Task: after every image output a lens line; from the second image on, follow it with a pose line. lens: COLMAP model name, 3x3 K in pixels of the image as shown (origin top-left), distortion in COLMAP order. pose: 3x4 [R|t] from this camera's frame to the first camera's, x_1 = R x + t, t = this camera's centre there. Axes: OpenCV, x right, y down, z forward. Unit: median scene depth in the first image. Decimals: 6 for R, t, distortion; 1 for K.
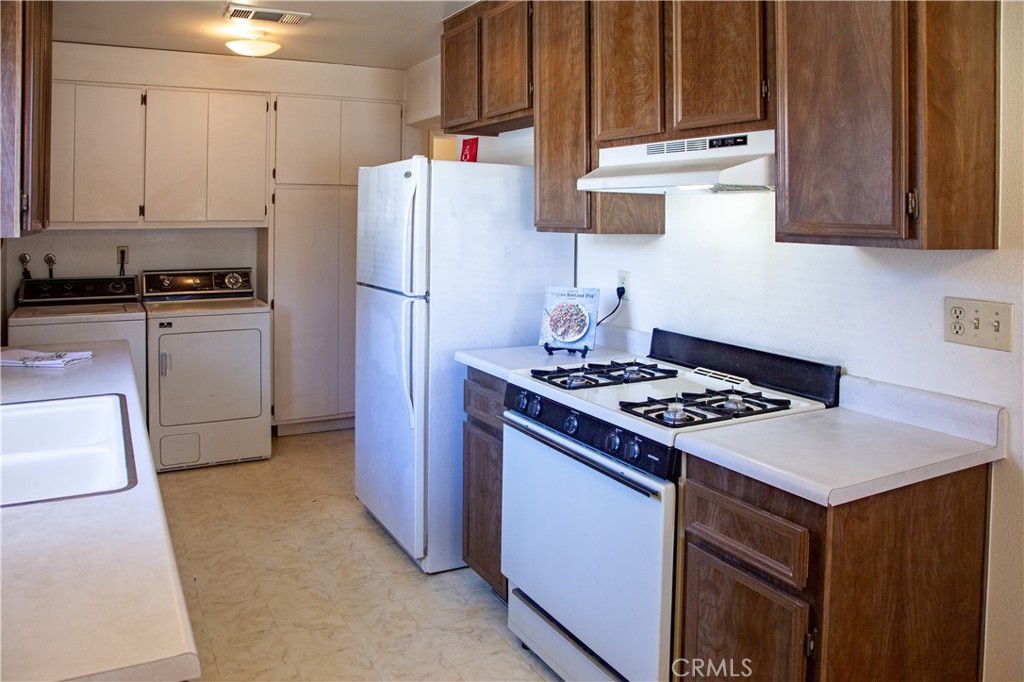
lens RADIAL K [[754.4, 0, 437.6], [0, 754.4, 231.0], [0, 0, 1]] dist [-0.002374, -0.072642]
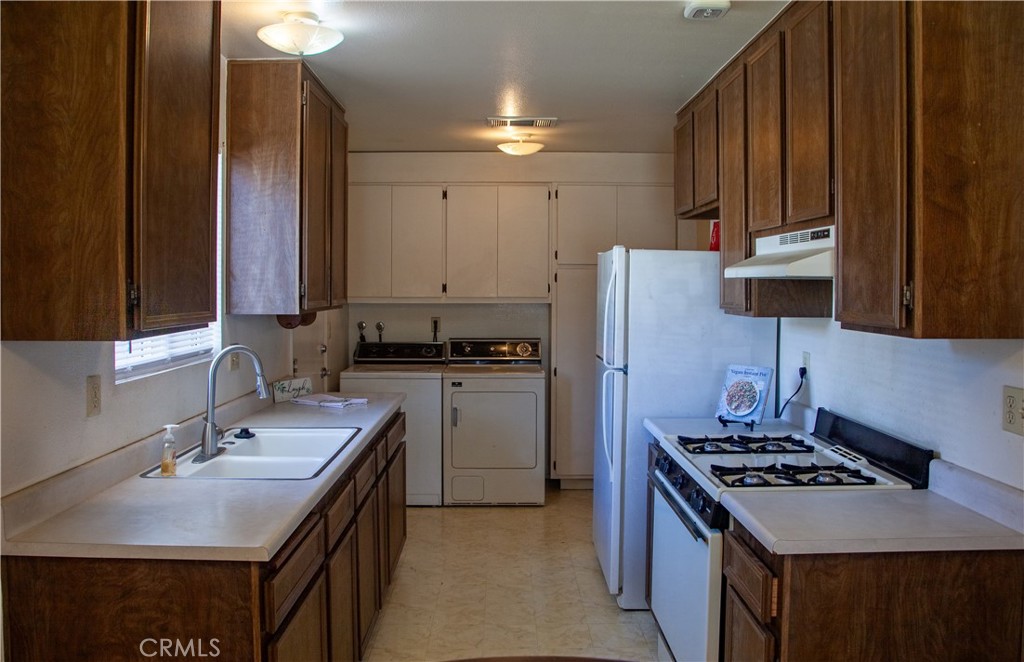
lens RADIAL K [[779.6, 0, 512.0], [0, 779.6, 331.0], [0, 0, 1]] dist [-0.070999, -0.000022]
pose [[0.916181, 0.023850, -0.400055, 0.299364], [-0.007894, 0.999108, 0.041485, -0.017208], [0.400688, -0.034850, 0.915552, -0.137401]]
